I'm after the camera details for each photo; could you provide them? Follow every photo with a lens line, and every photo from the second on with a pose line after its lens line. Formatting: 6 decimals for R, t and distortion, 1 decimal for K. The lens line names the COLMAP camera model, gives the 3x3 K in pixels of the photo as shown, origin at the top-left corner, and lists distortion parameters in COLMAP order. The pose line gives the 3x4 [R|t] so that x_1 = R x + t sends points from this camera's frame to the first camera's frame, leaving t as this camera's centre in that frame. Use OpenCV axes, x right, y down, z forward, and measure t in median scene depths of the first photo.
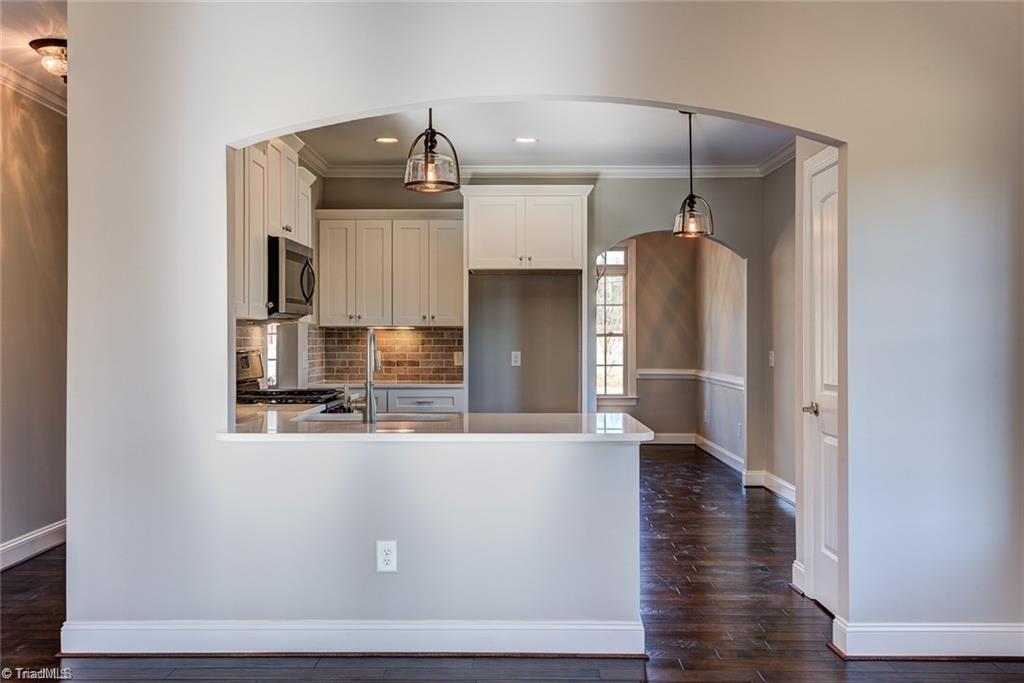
lens RADIAL K [[1024.9, 0, 512.0], [0, 1024.9, 341.5], [0, 0, 1]] dist [0.010638, 0.008417]
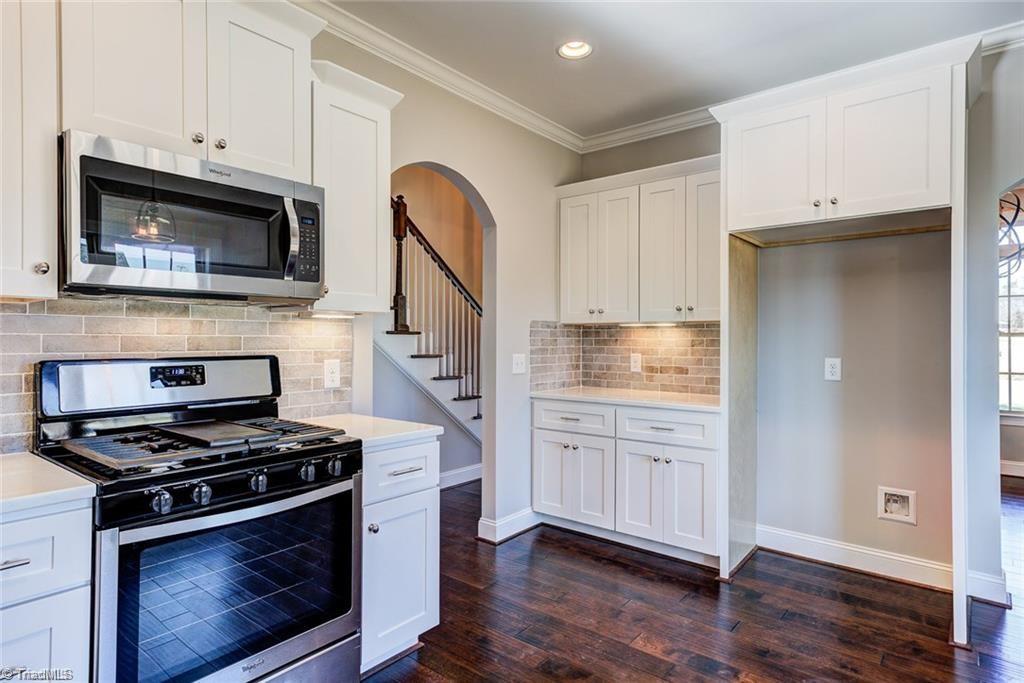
lens RADIAL K [[566.5, 0, 512.0], [0, 566.5, 341.5], [0, 0, 1]] dist [0.021566, 0.000865]
pose [[0.779165, 0.004775, -0.626801, 0.073090], [-0.002941, 0.999988, 0.003962, -0.001839], [0.626812, -0.001244, 0.779170, 0.587738]]
